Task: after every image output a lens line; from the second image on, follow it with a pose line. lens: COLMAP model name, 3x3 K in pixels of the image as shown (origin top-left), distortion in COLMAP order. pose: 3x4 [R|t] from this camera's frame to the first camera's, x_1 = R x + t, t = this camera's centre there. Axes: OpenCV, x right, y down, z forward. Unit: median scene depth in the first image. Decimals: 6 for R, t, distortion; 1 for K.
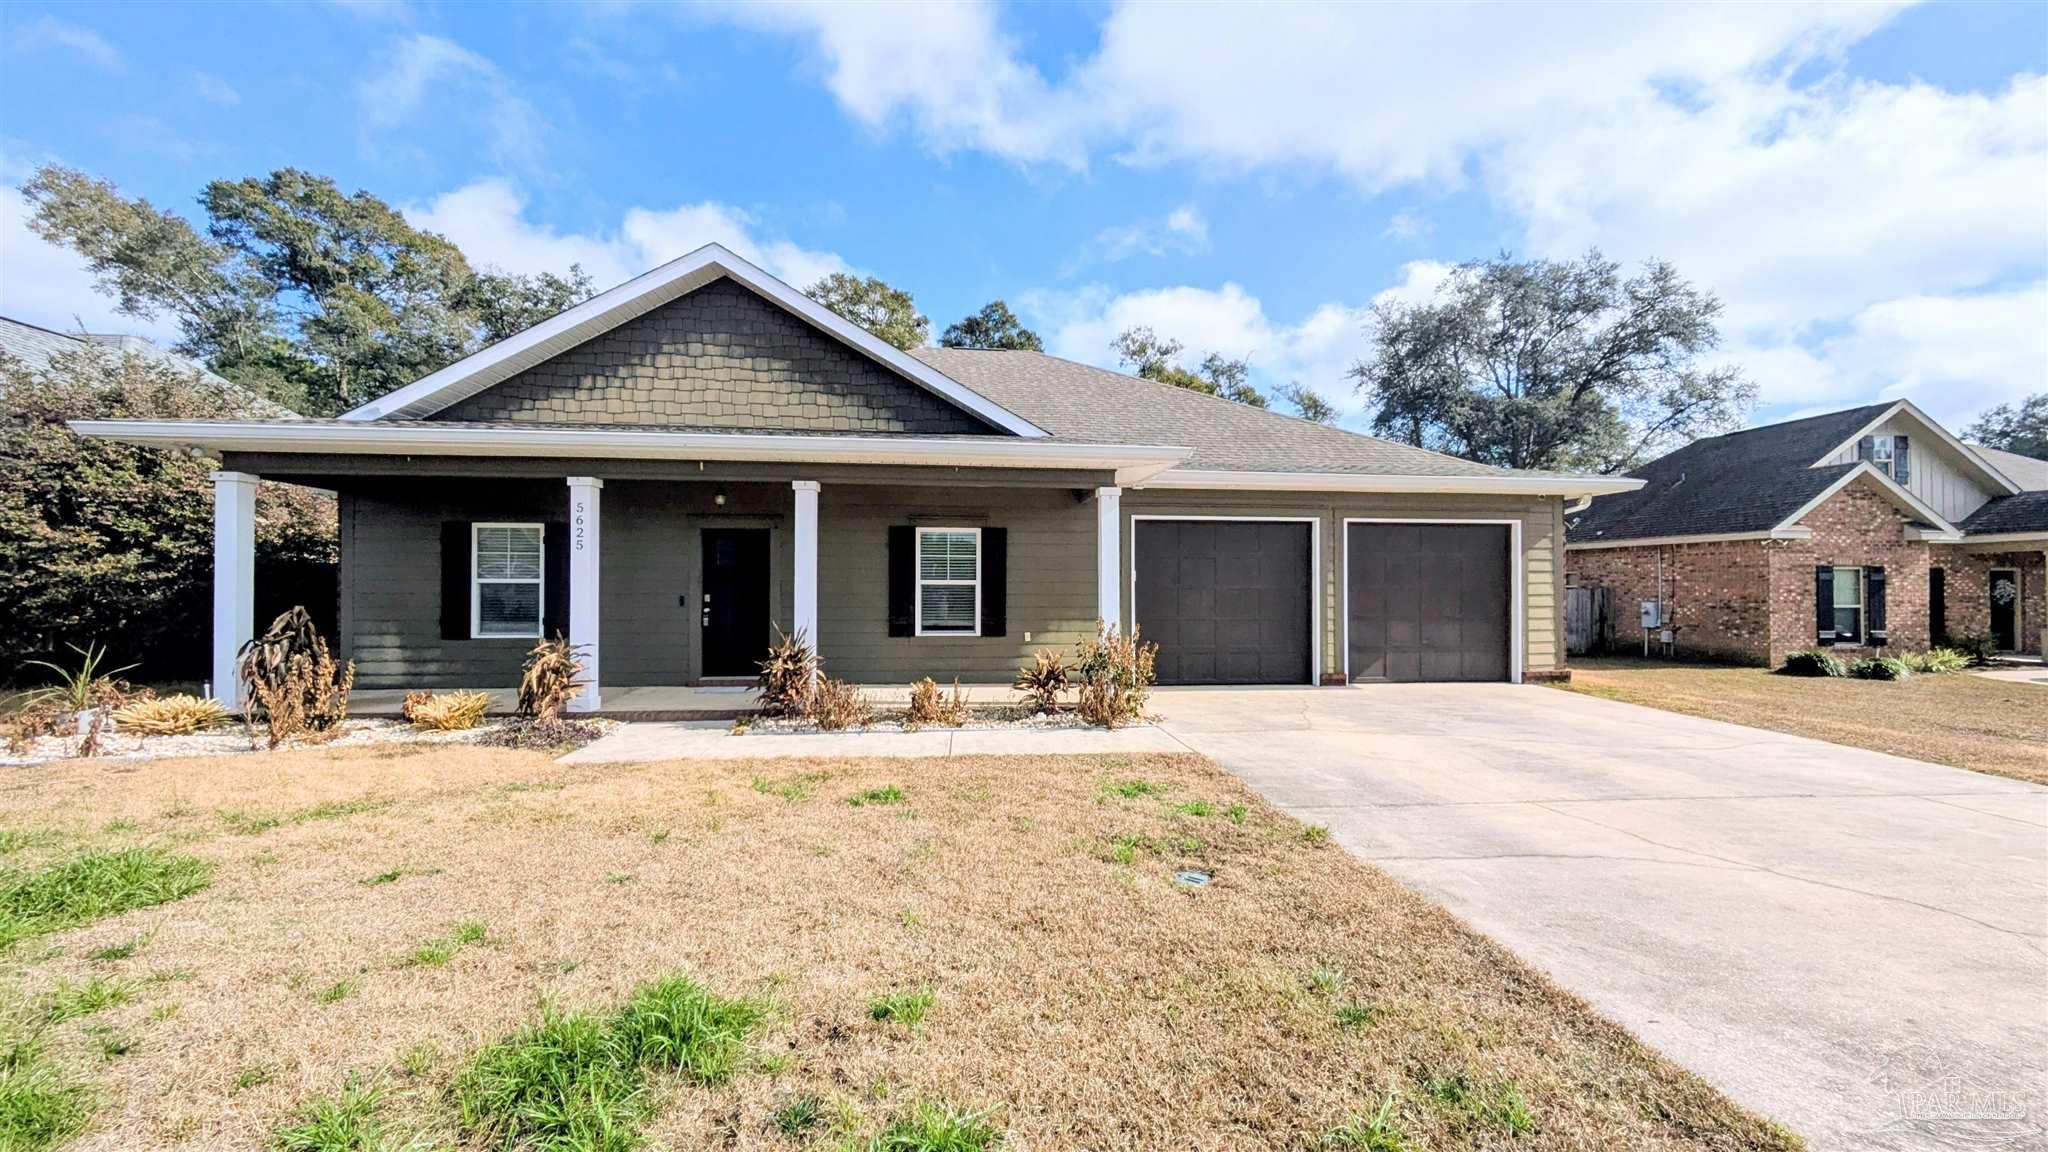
lens RADIAL K [[802.0, 0, 1024.9], [0, 802.0, 575.3], [0, 0, 1]] dist [-0.001865, 0.001990]
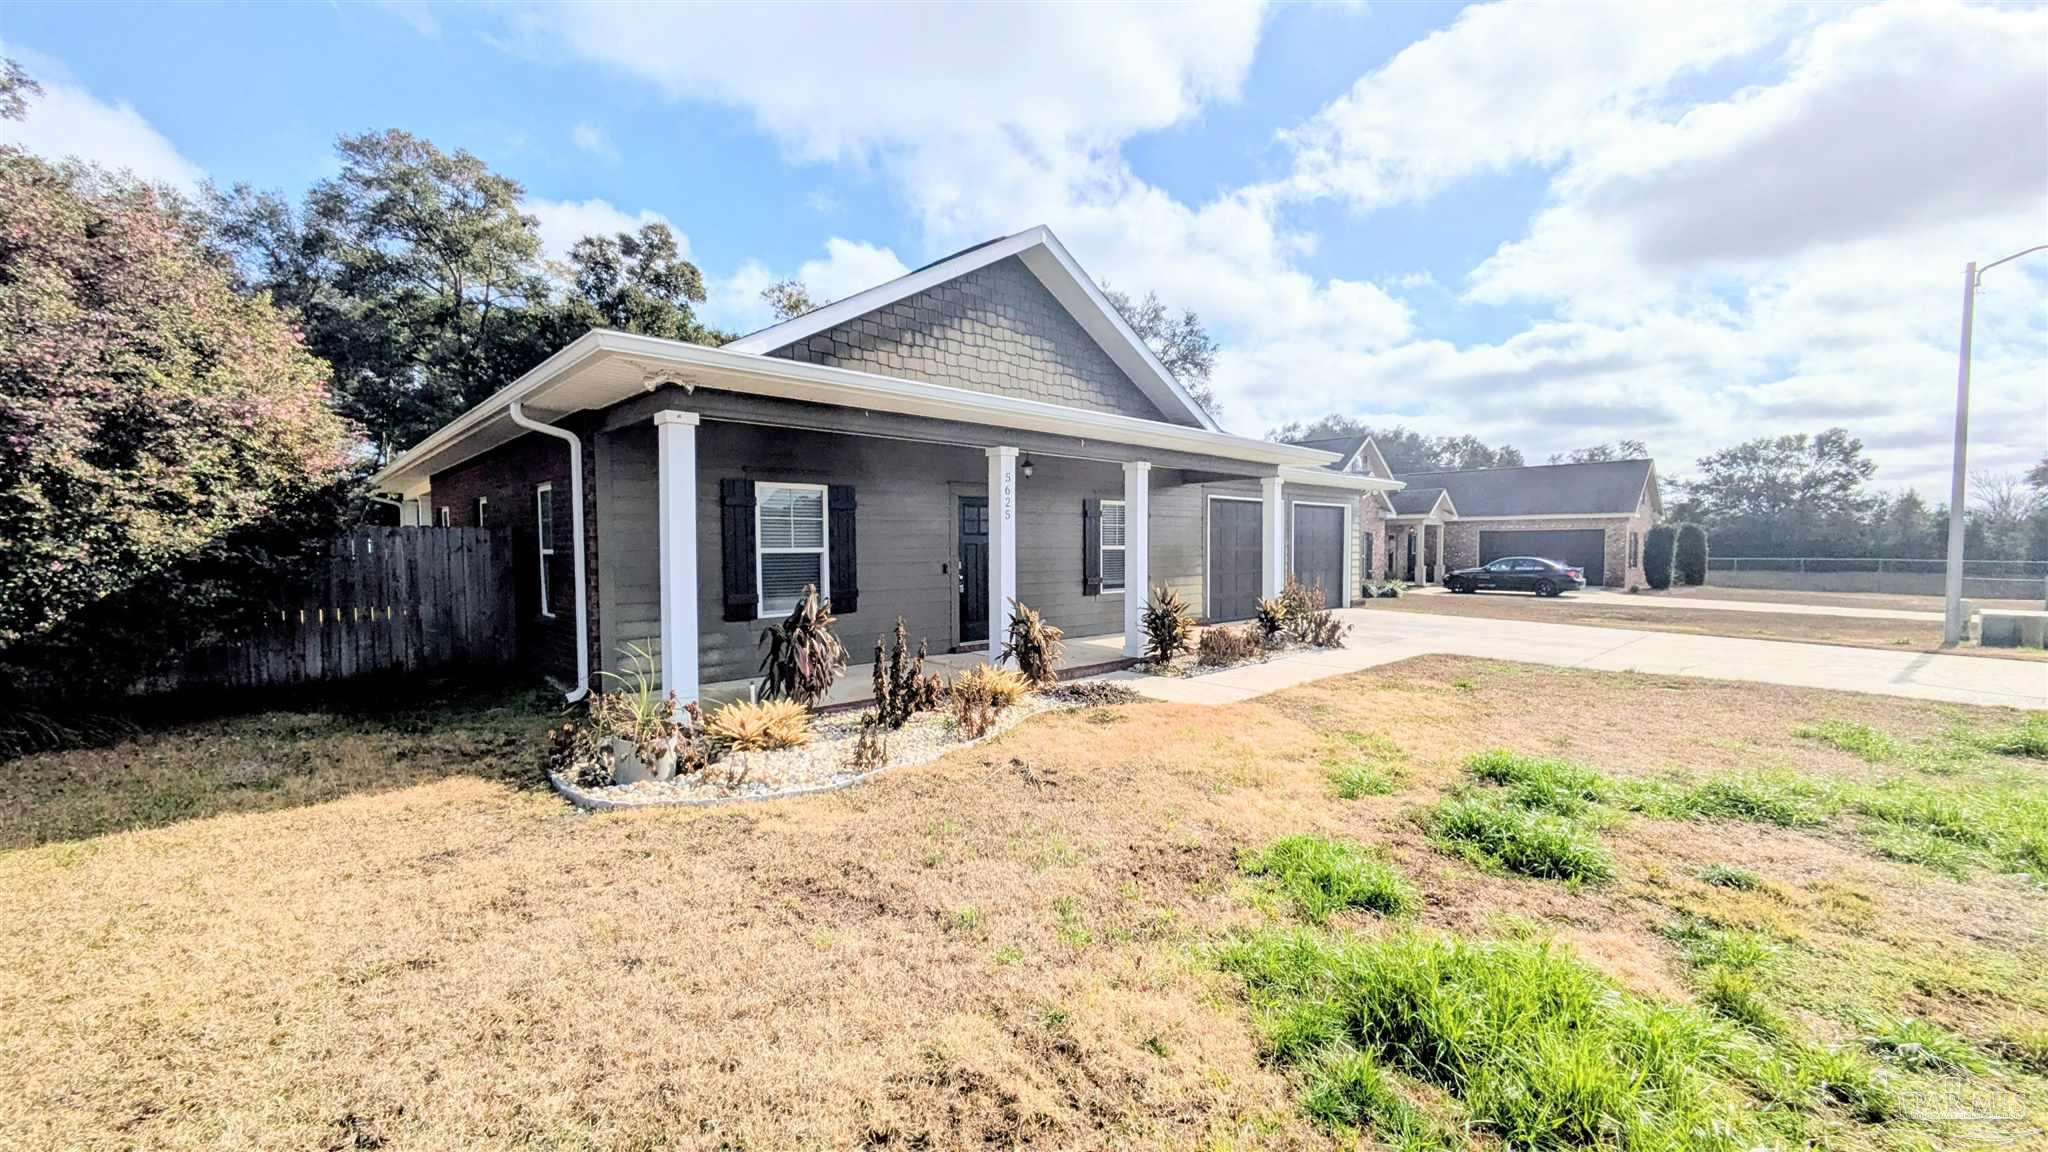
lens RADIAL K [[802.0, 0, 1036.0], [0, 802.0, 582.1], [0, 0, 1]] dist [-0.001865, 0.001990]
pose [[0.793545, -0.035619, 0.607469, -0.939586], [0.000811, 0.998346, 0.057478, -0.008709], [-0.608512, -0.045119, 0.792261, 0.142416]]
